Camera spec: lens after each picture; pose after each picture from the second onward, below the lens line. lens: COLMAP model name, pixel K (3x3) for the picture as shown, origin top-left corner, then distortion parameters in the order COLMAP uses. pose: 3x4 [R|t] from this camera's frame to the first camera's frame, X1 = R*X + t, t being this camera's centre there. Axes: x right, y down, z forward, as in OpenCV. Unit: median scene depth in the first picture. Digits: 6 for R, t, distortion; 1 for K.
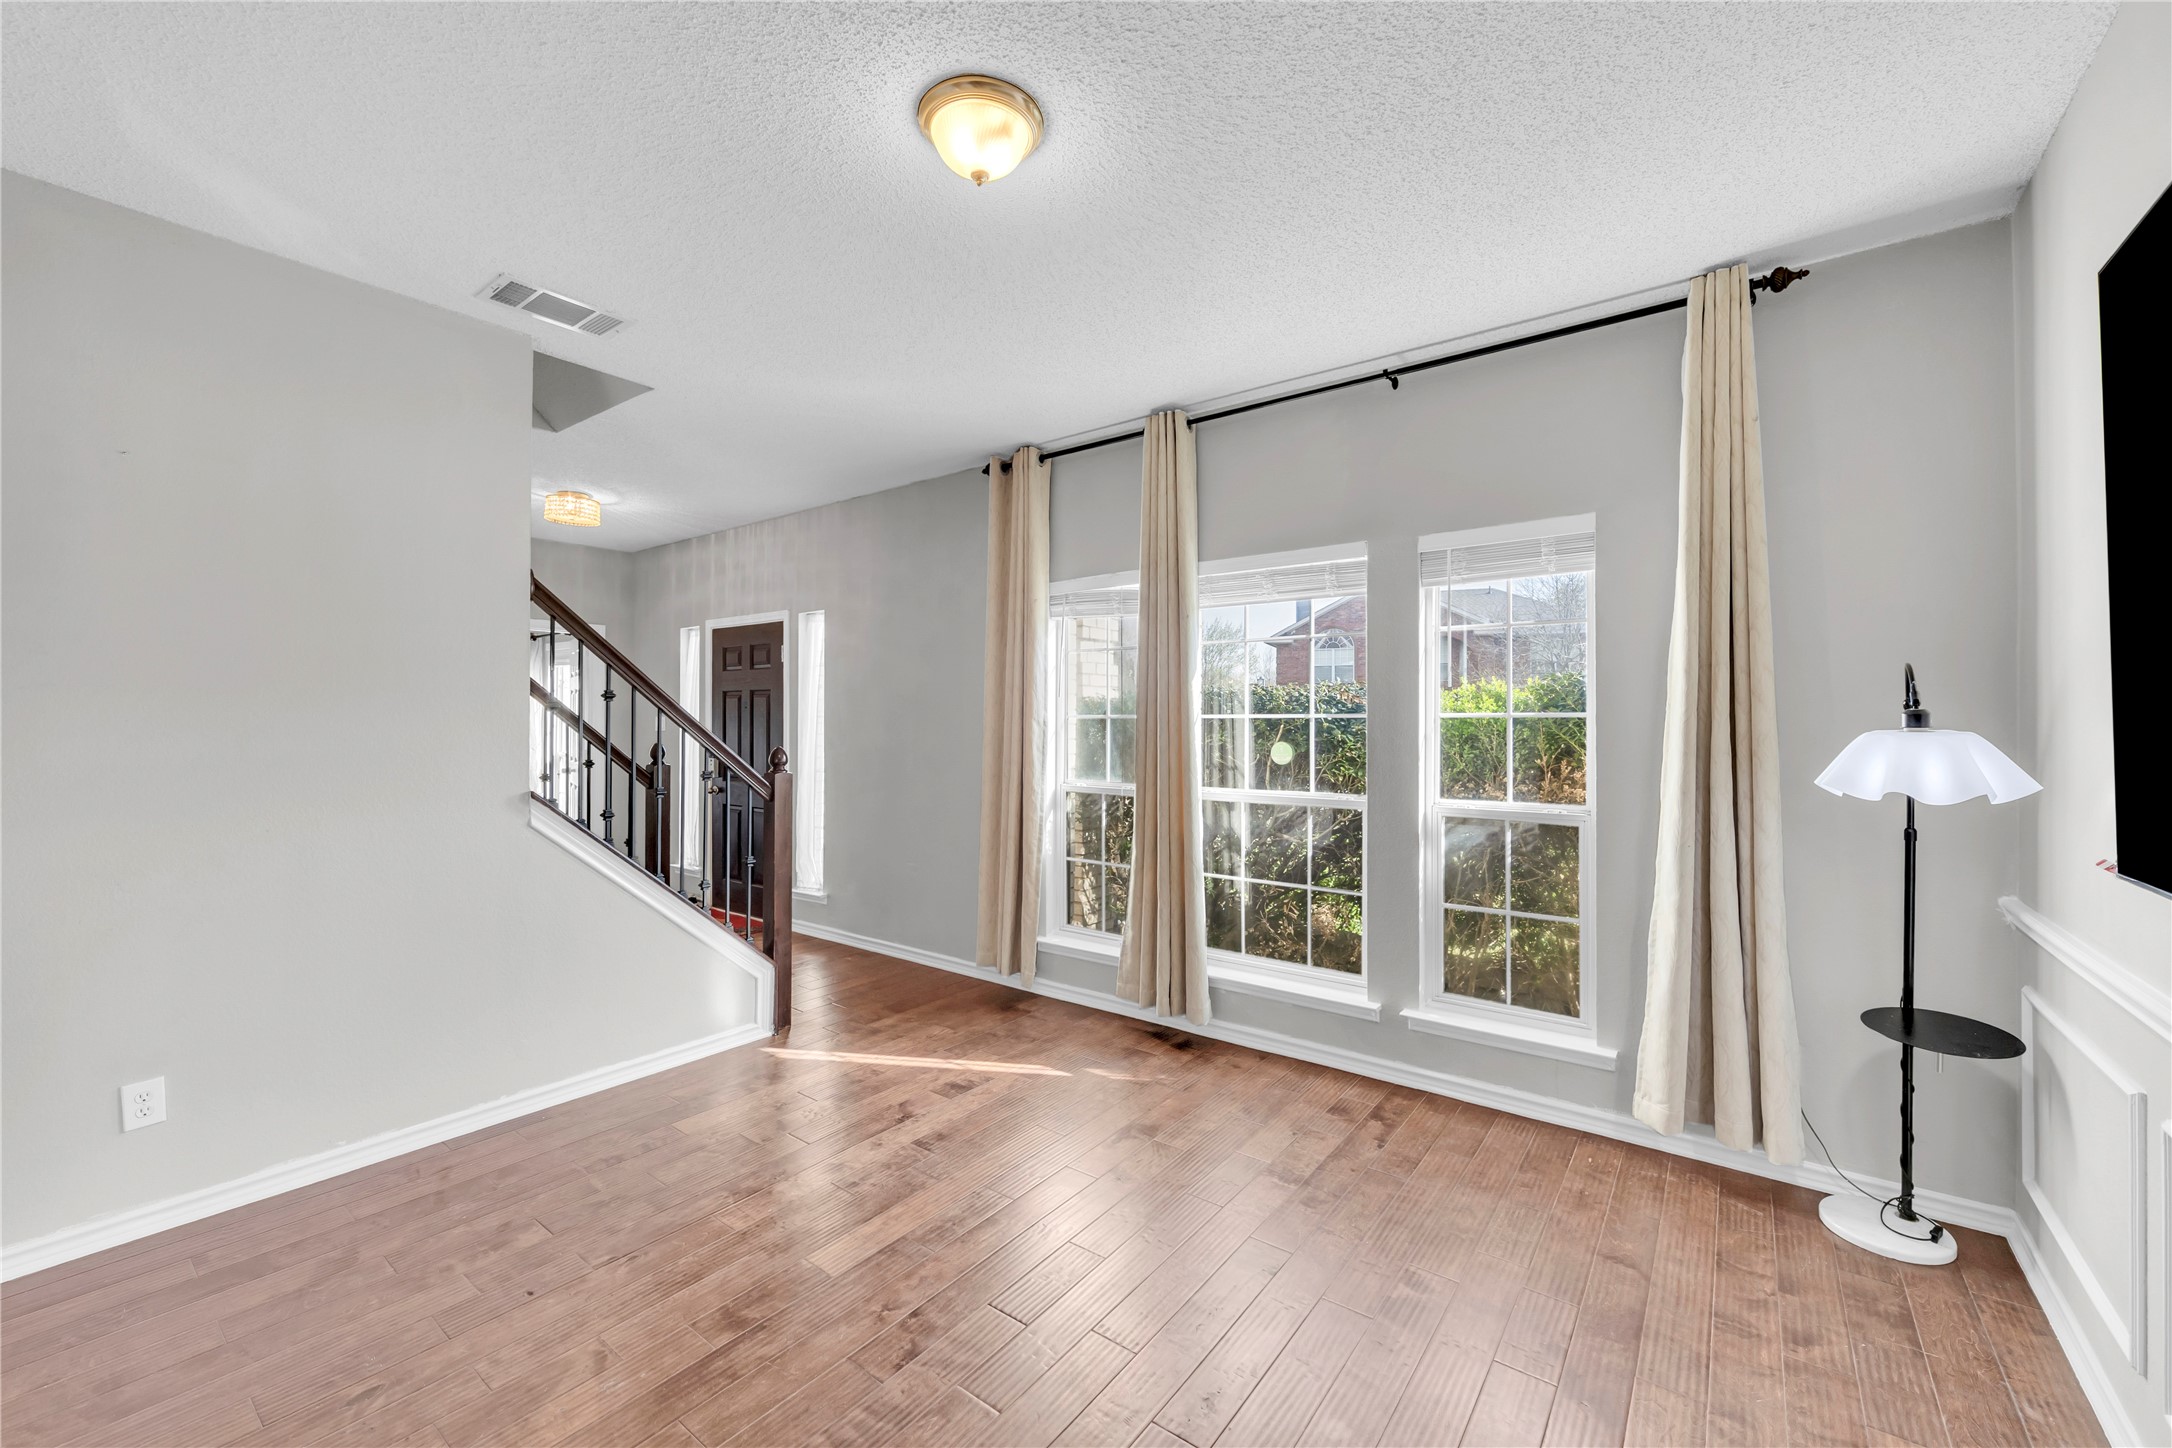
lens RADIAL K [[869.7, 0, 1093.8], [0, 869.7, 722.1], [0, 0, 1]] dist [-0.000698, -0.000854]
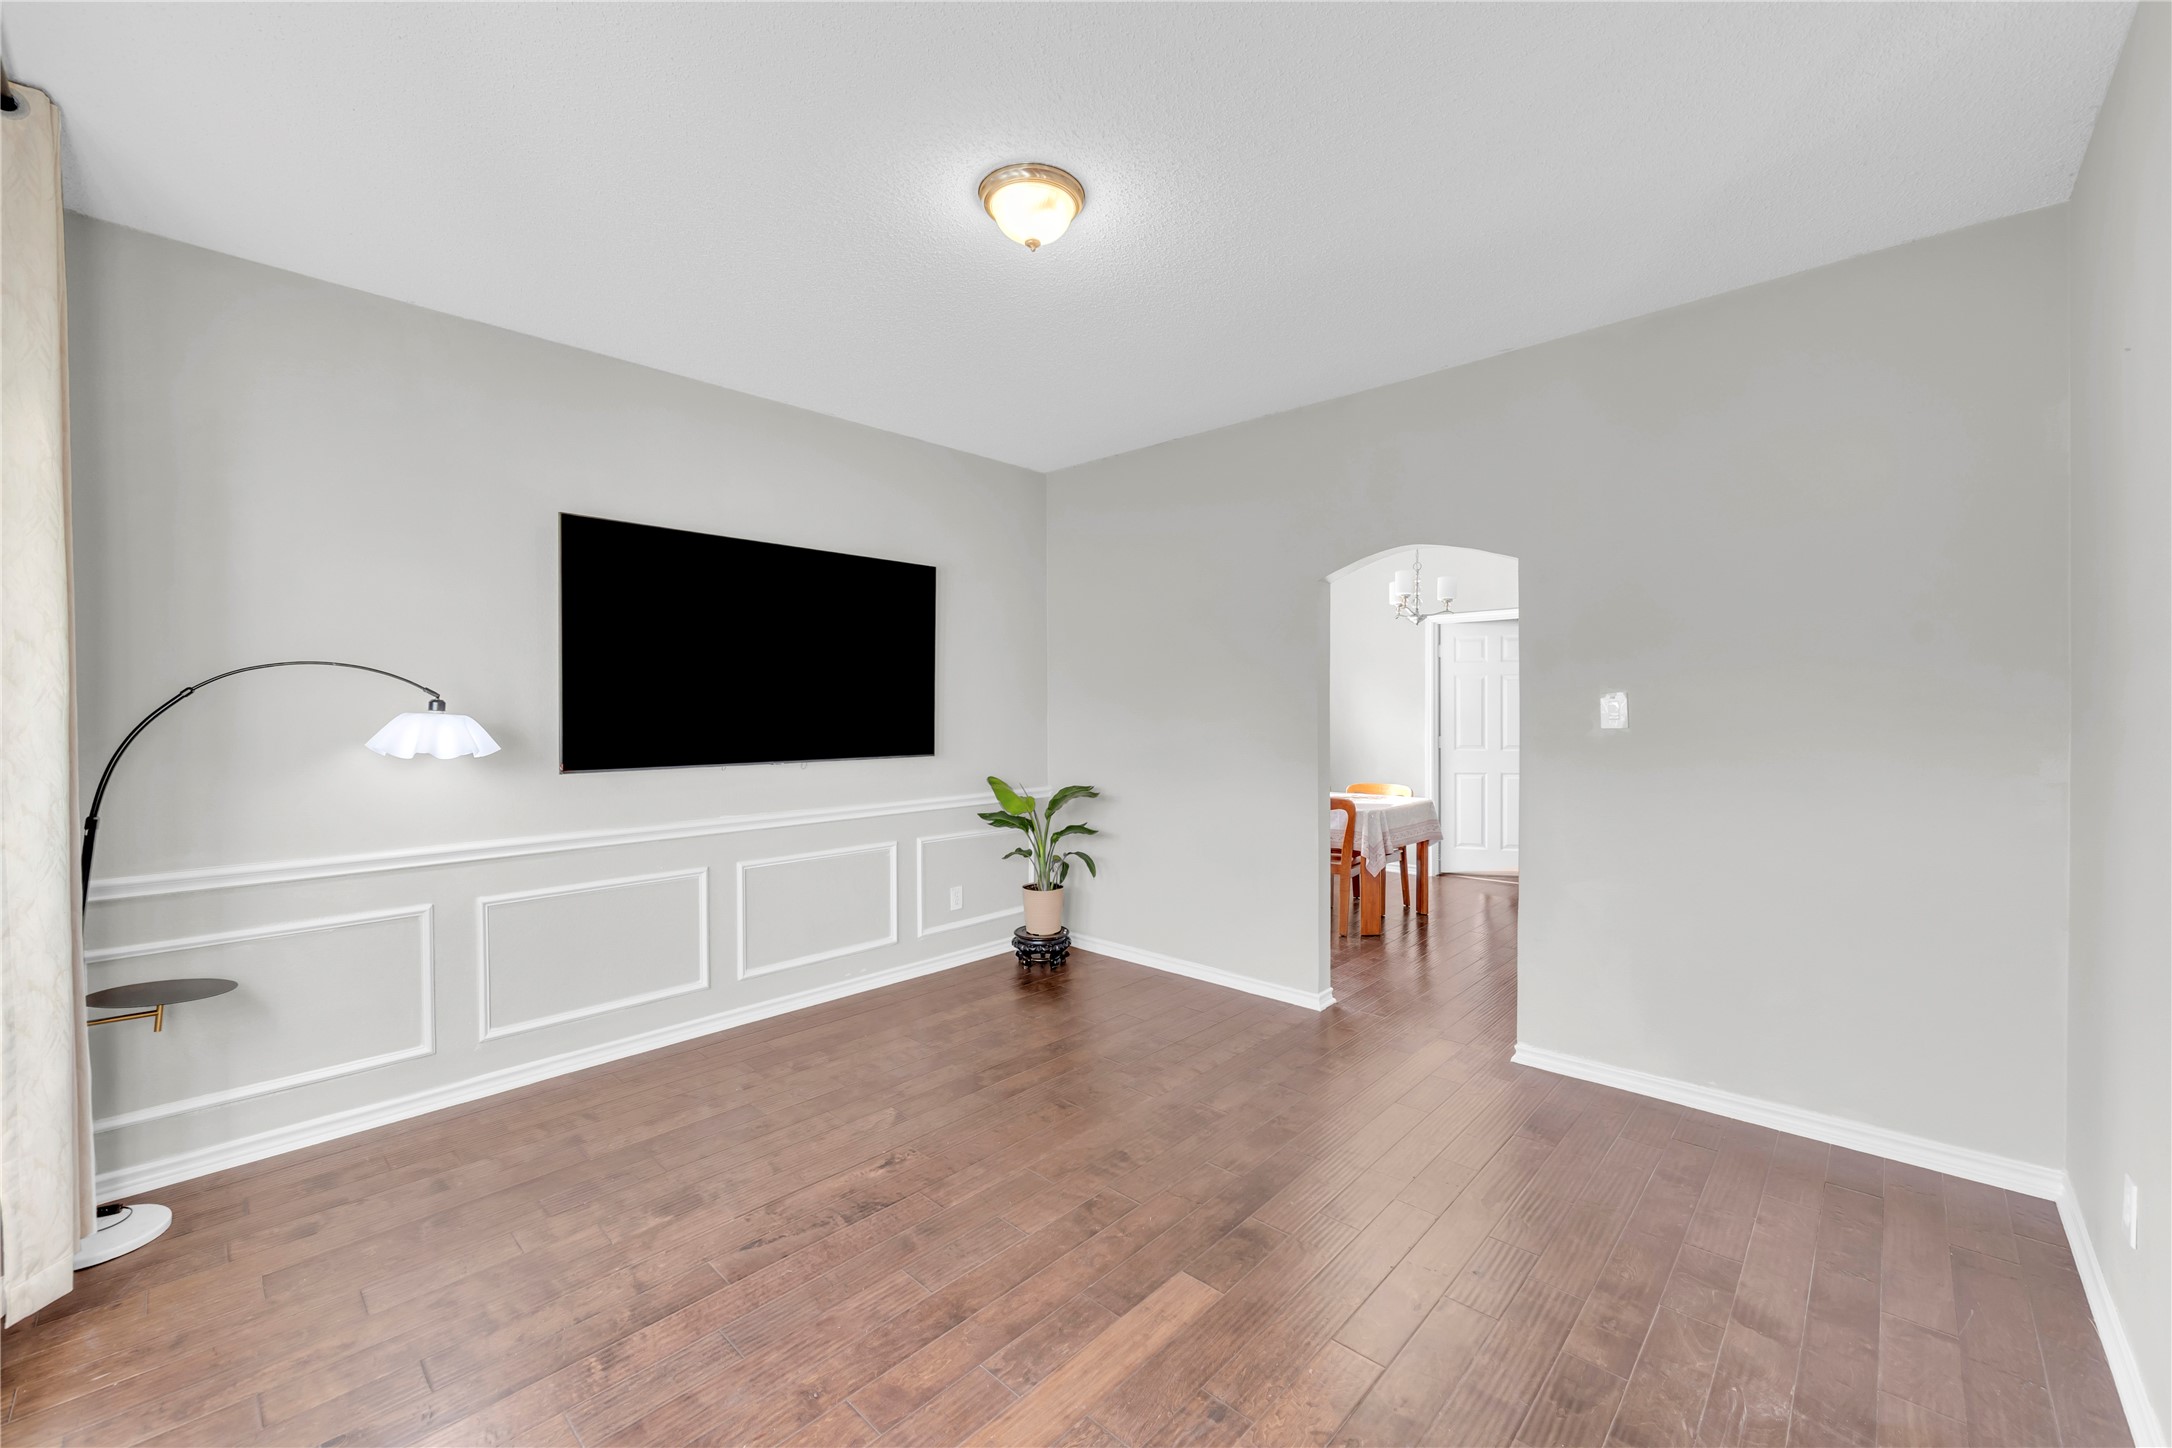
lens RADIAL K [[869.7, 0, 1095.8], [0, 869.7, 721.2], [0, 0, 1]] dist [-0.000698, -0.000854]
pose [[-0.994589, 0.001621, 0.103879, -0.195669], [0.002996, 0.999910, 0.013079, 0.003174], [-0.103848, 0.013319, -0.994504, 1.258552]]
